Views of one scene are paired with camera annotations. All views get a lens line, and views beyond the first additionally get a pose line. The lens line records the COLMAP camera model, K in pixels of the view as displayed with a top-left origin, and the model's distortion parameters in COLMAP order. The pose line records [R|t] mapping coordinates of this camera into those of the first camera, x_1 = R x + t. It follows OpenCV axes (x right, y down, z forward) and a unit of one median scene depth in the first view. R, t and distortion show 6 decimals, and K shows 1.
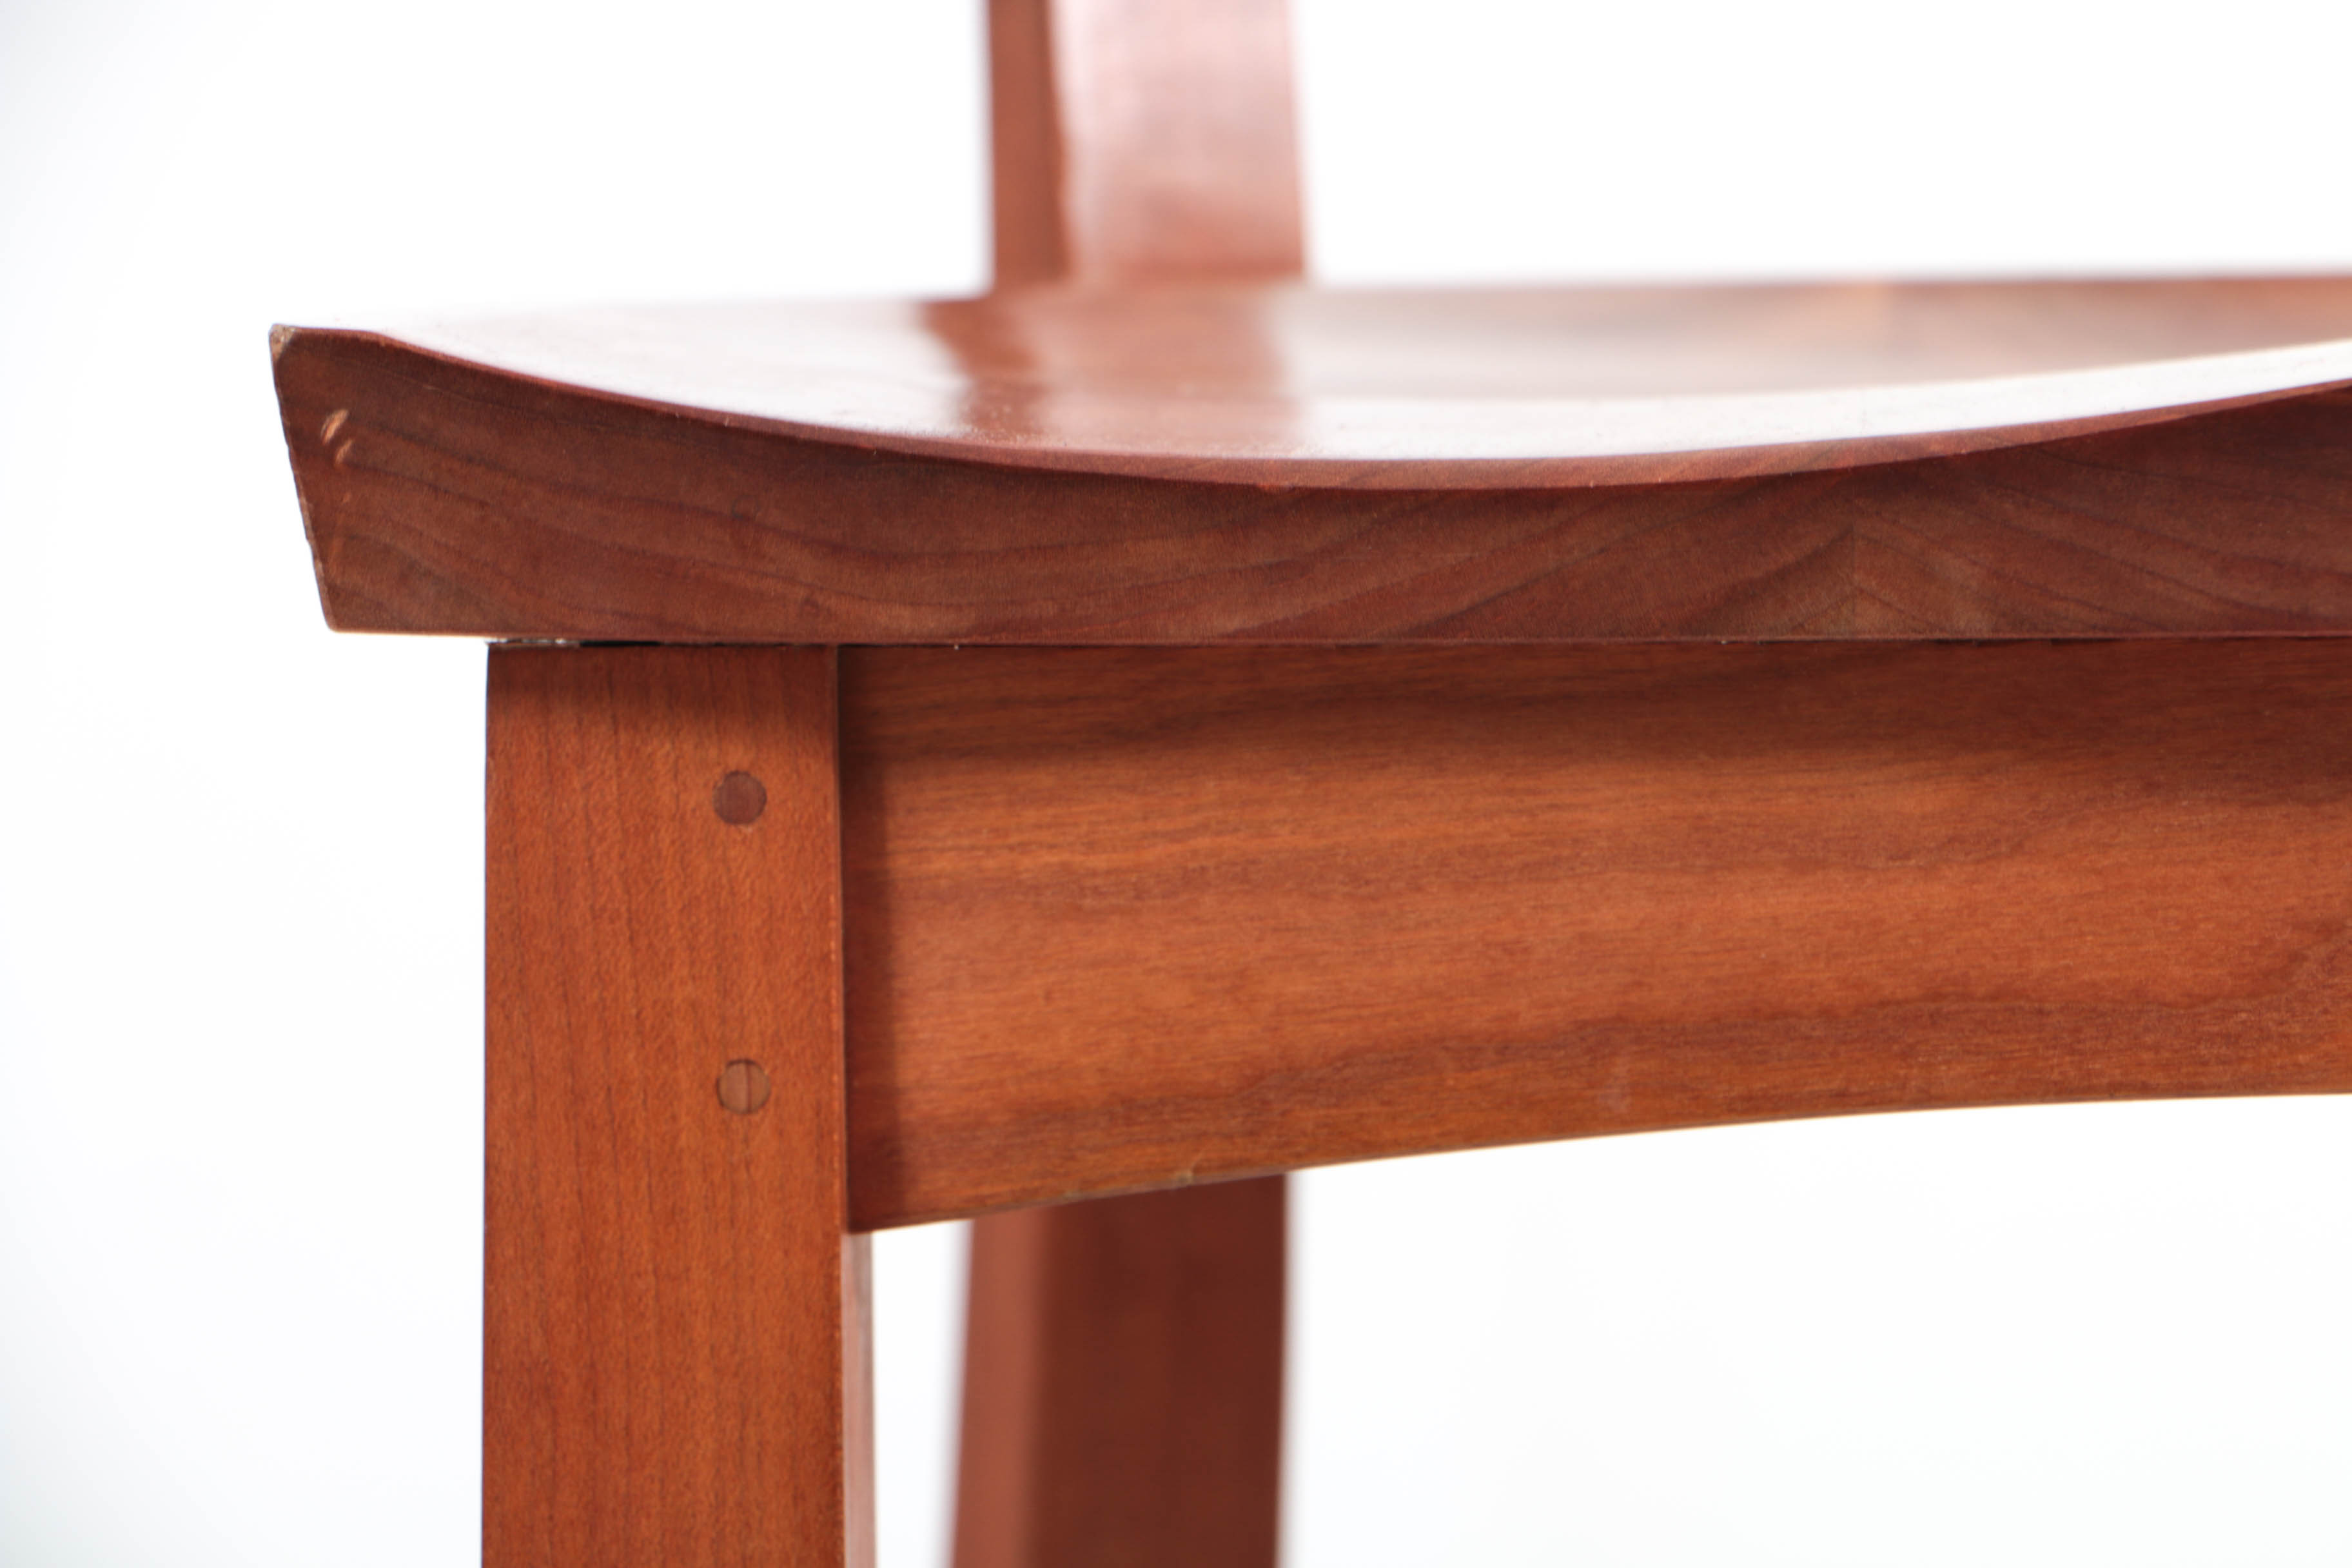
lens RADIAL K [[13919.0, 0, 1177.4], [0, 13919.0, 801.8], [0, 0, 1]] dist [1.715198, 0.000000]
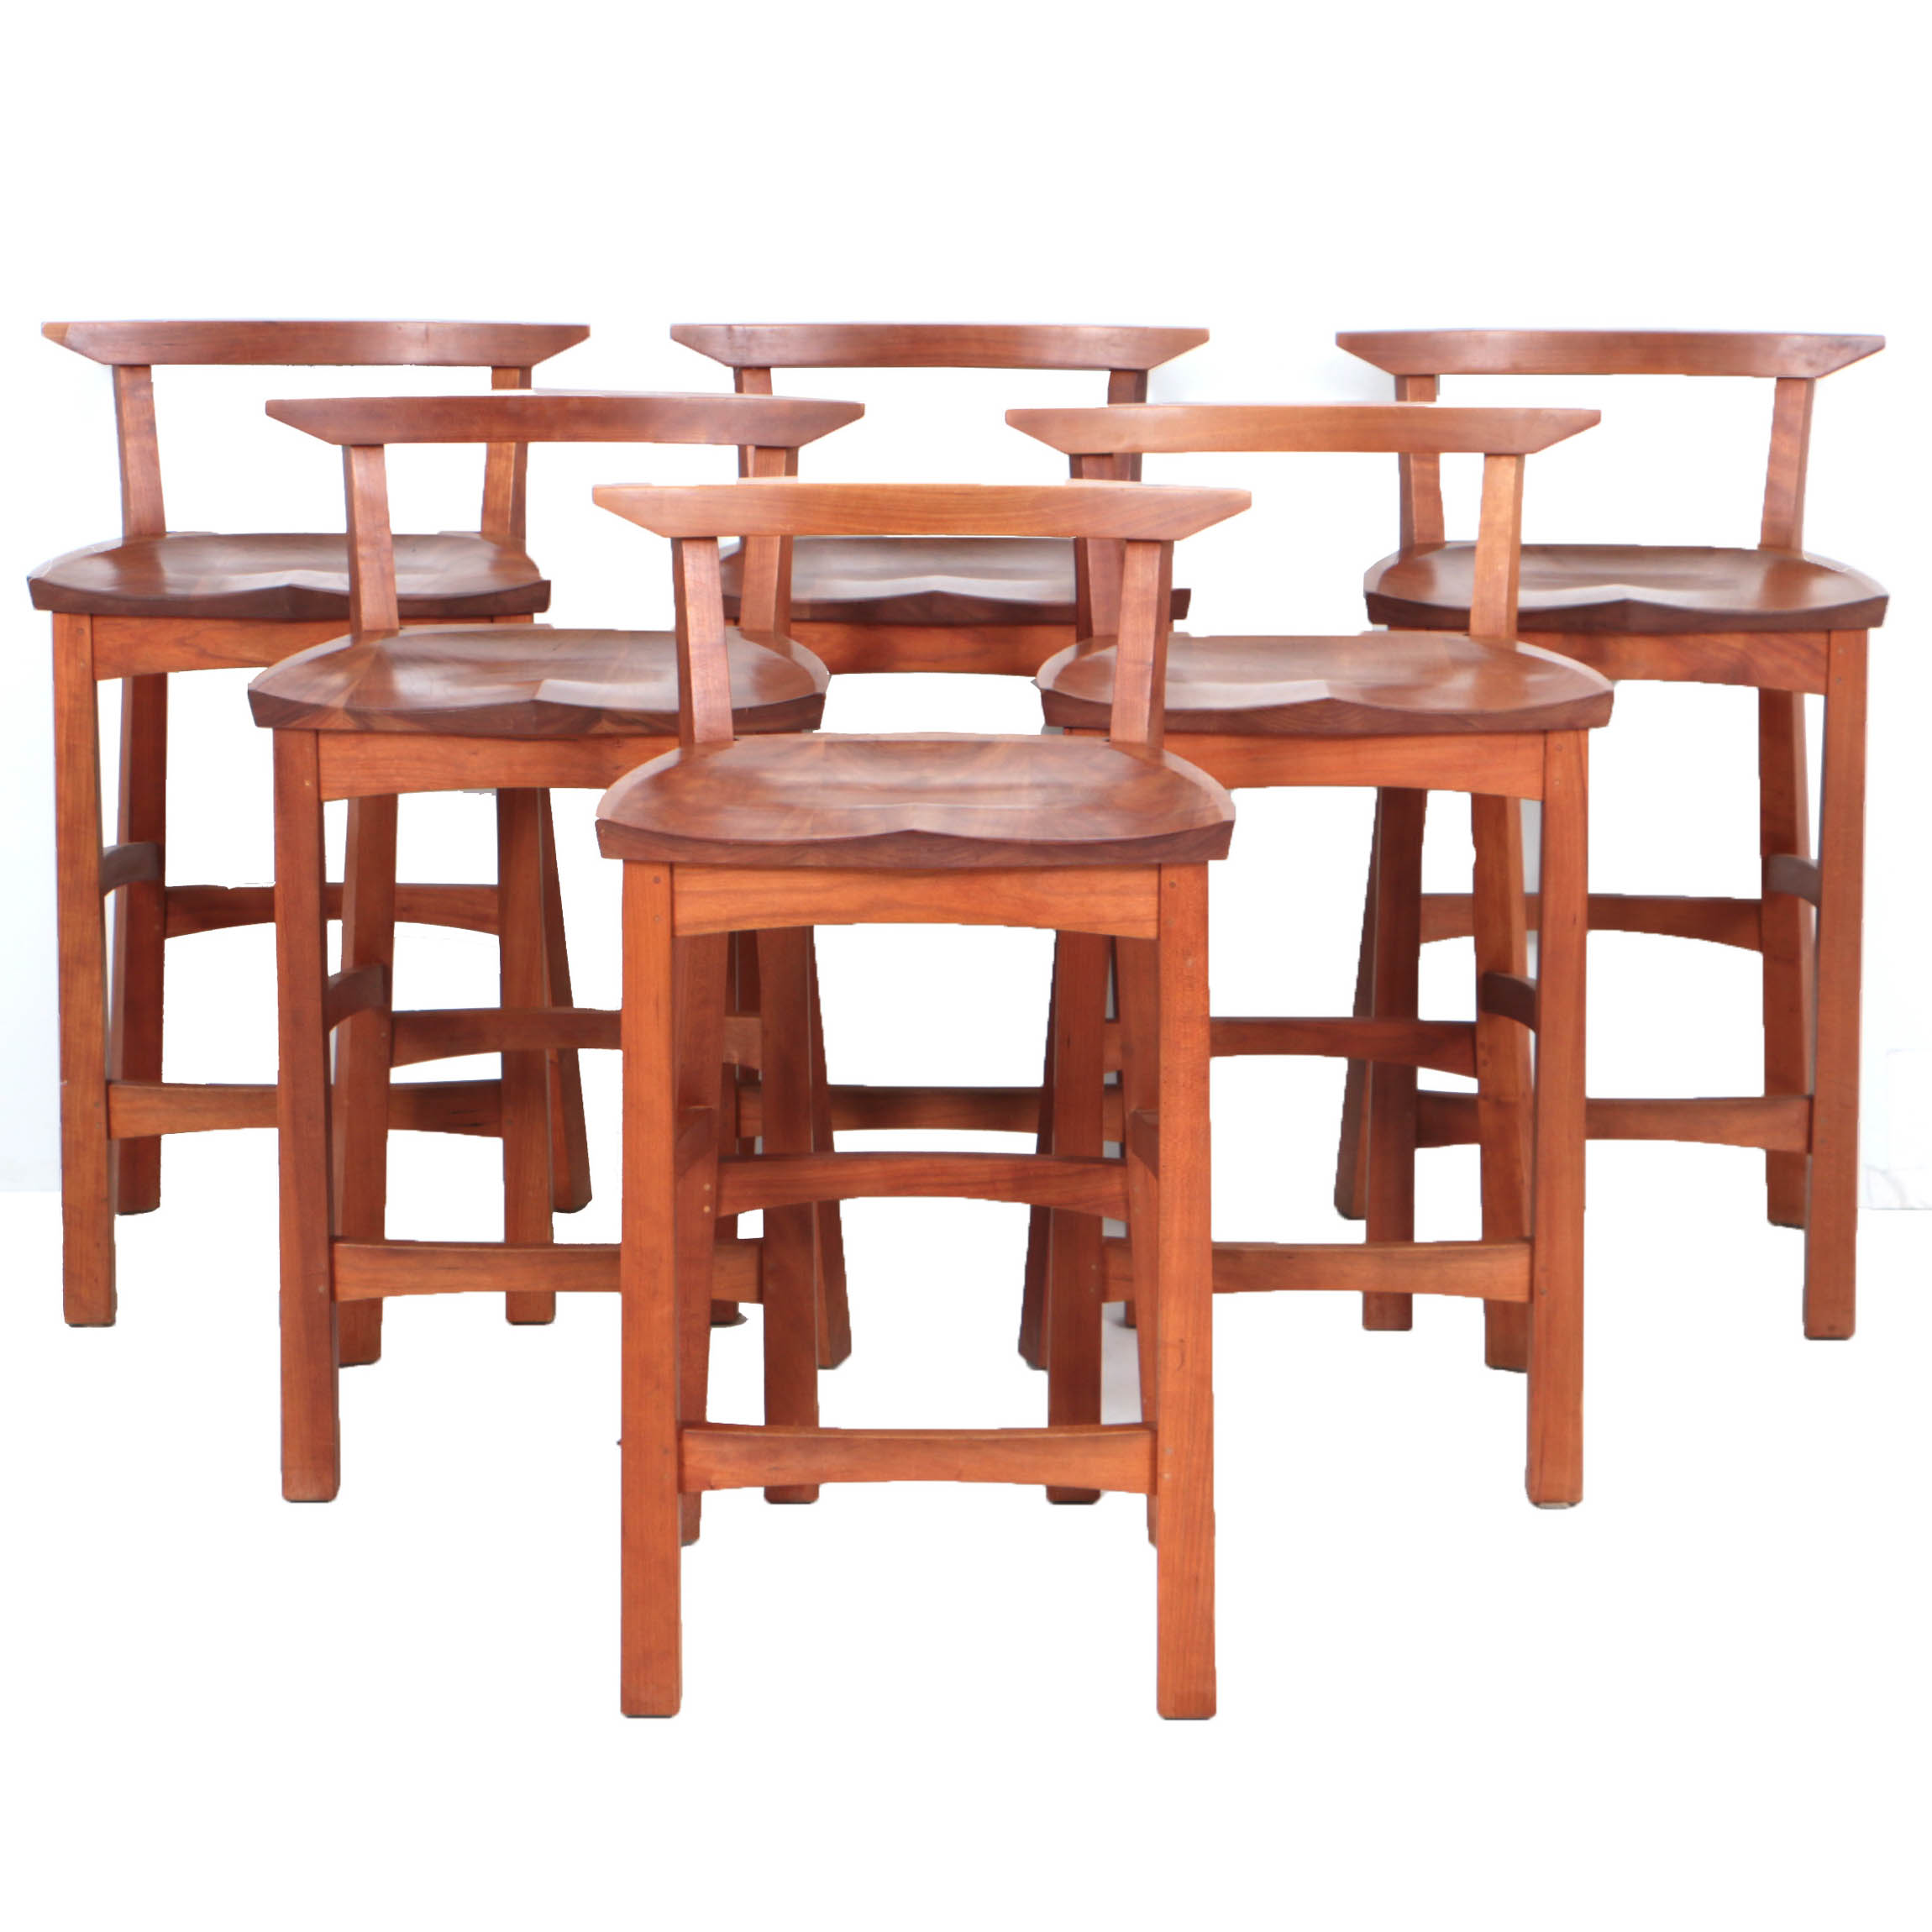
lens RADIAL K [[5620.3, 0, 965.1], [0, 5620.3, 967.1], [0, 0, 1]] dist [-0.005569, 0.000000]
pose [[0.998649, 0.002828, 0.051880, -0.022947], [-0.010329, 0.989393, 0.144896, -0.385730], [-0.050920, -0.145236, 0.988086, -1.935649]]
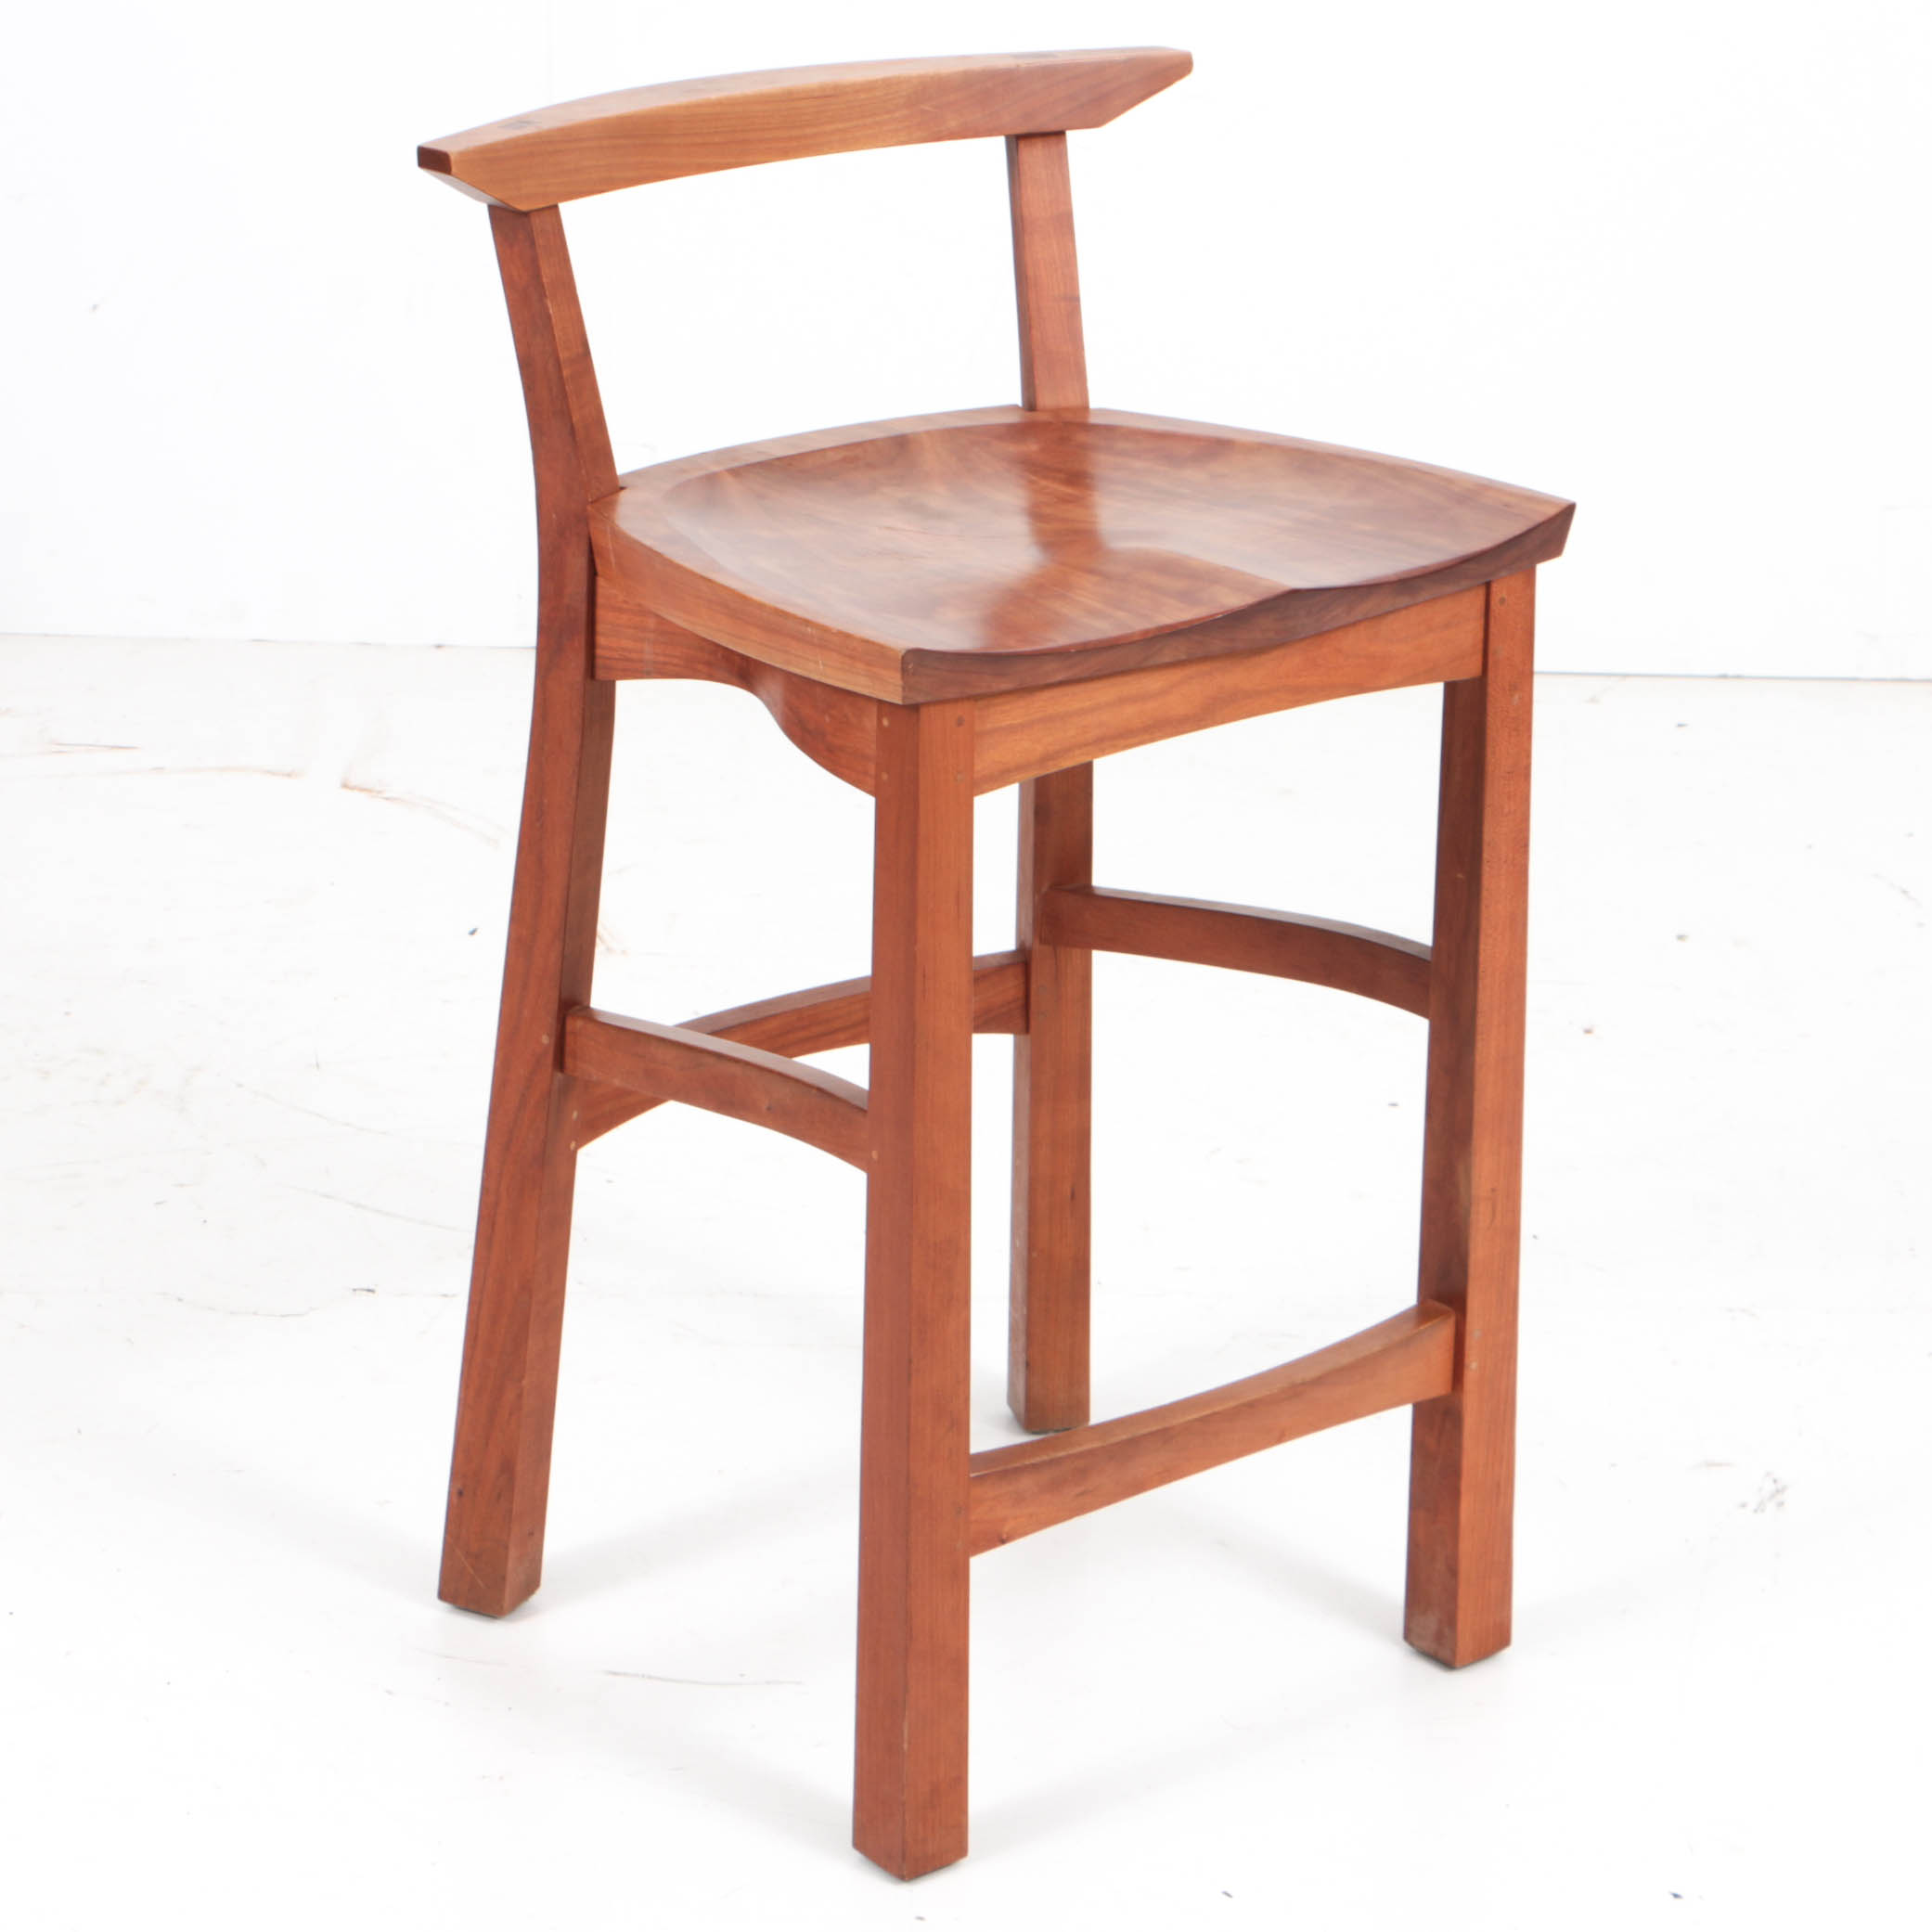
lens RADIAL K [[5620.3, 0, 965.7], [0, 5620.3, 960.6], [0, 0, 1]] dist [-0.005569, 0.000000]
pose [[0.736112, -0.208243, 0.644030, -1.359338], [0.032024, 0.961146, 0.274178, -0.475183], [-0.676102, -0.181201, 0.714179, -0.464974]]
